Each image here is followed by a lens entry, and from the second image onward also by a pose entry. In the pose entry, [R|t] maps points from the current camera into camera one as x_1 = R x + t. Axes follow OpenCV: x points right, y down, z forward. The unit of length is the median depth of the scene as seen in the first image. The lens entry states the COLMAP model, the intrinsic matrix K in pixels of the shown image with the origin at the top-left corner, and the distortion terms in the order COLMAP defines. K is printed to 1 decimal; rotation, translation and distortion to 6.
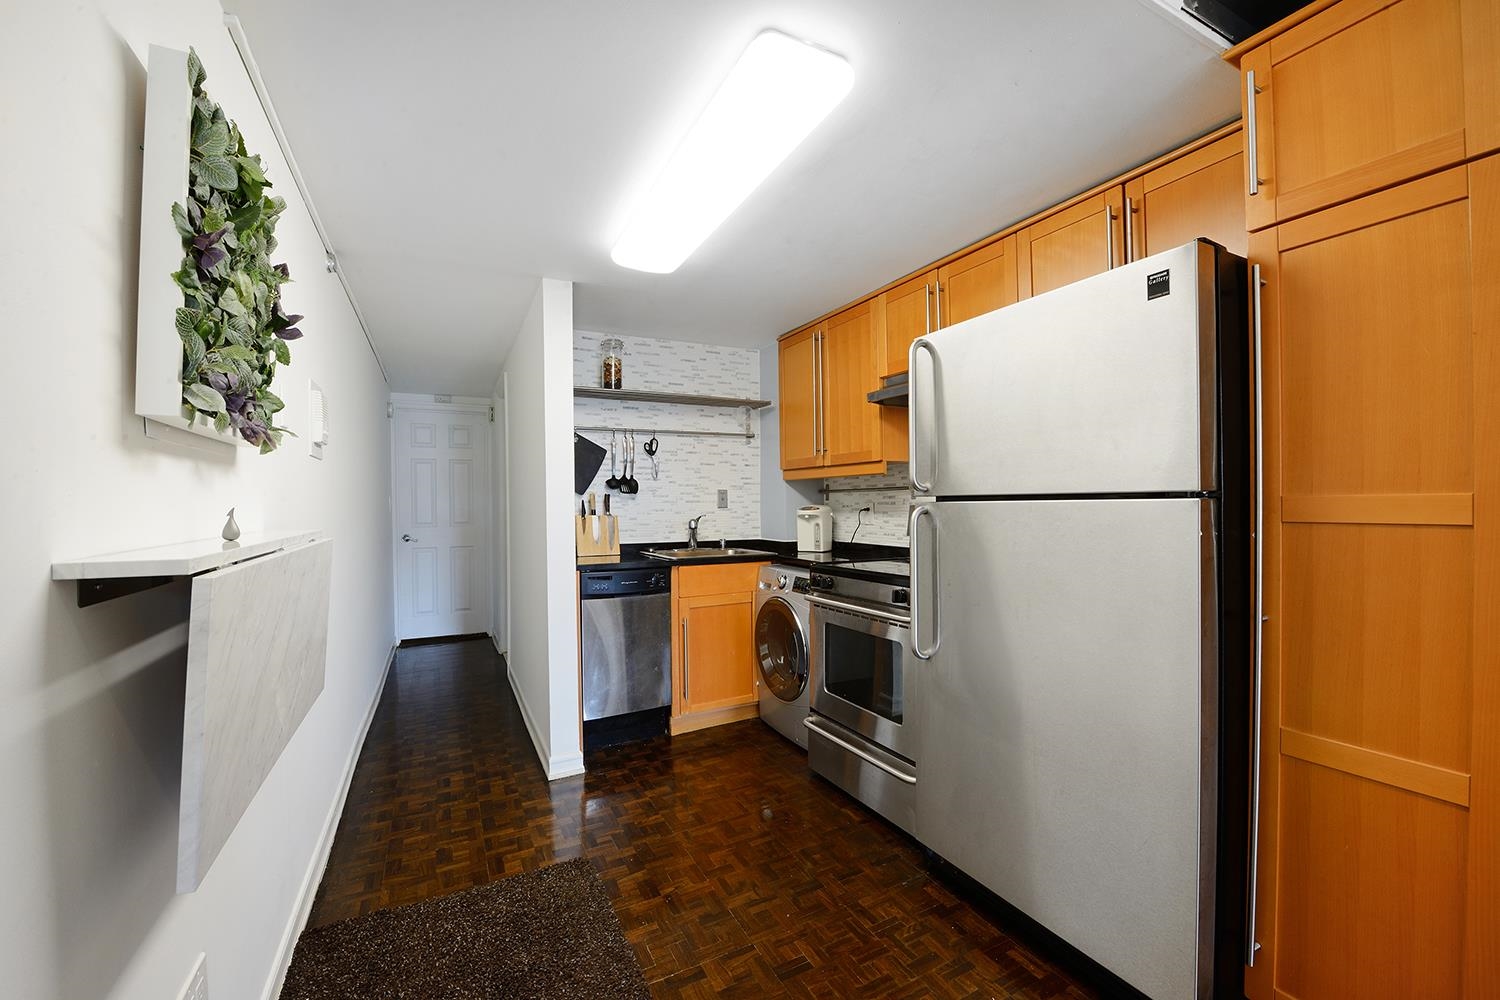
lens RADIAL K [[616.5, 0, 751.8], [0, 616.5, 501.0], [0, 0, 1]] dist [-0.002076, -0.000014]
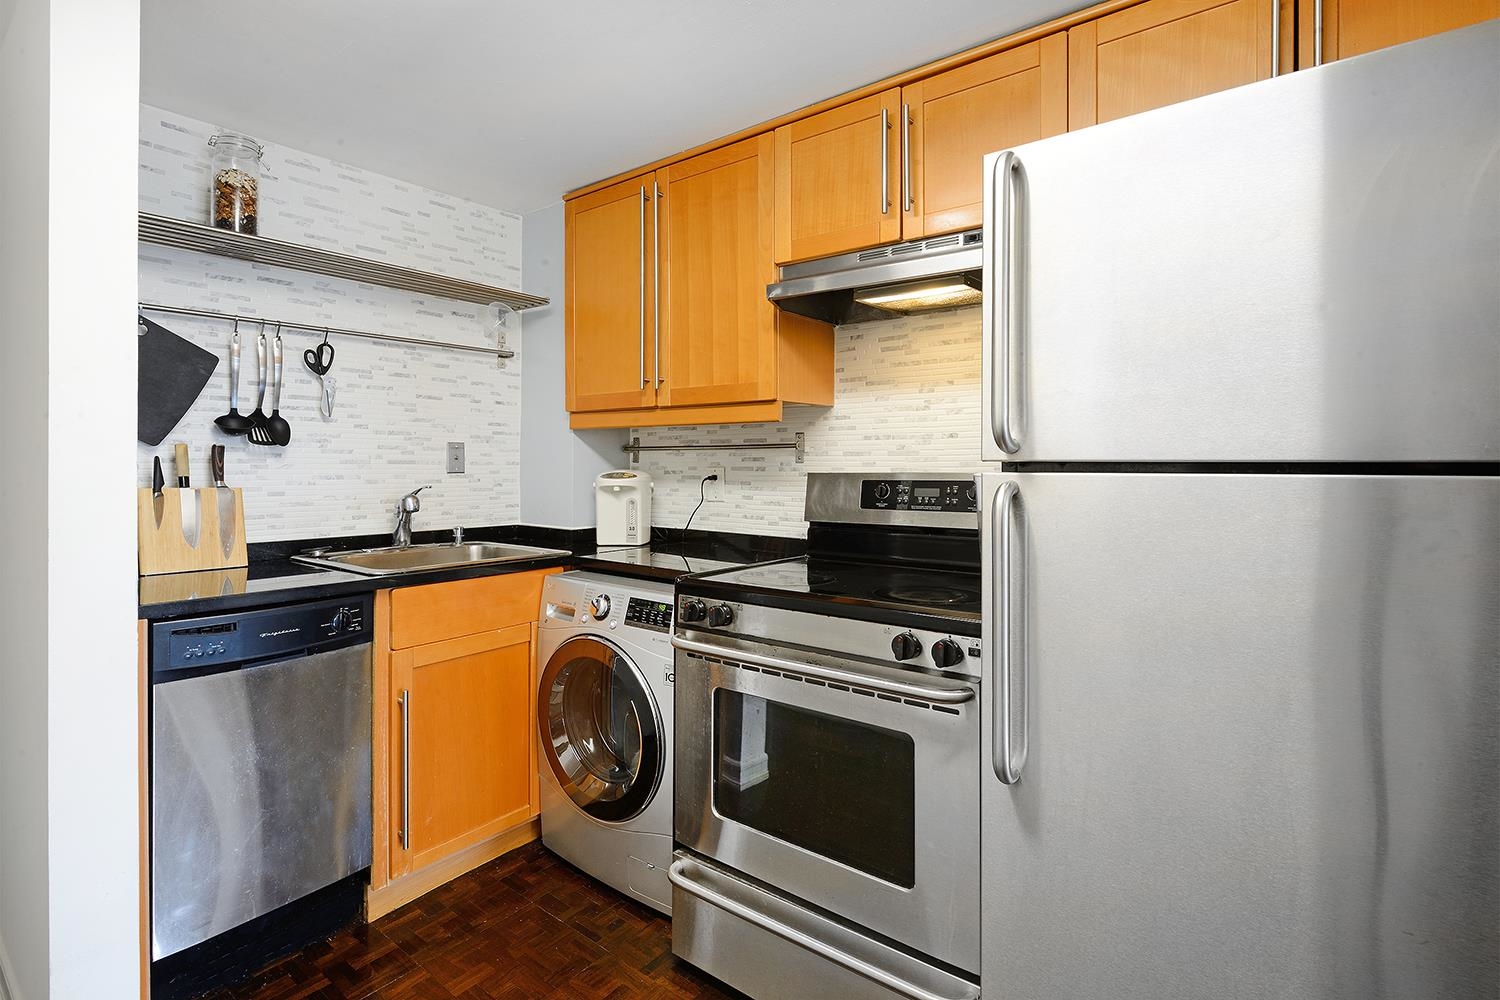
lens RADIAL K [[727.8, 0, 766.8], [0, 727.8, 457.2], [0, 0, 1]] dist [0.000398, -0.002204]
pose [[0.906564, 0.015268, 0.421792, -0.084733], [-0.012693, 0.999880, -0.008912, -0.001739], [-0.421878, 0.002725, 0.906649, 0.292865]]
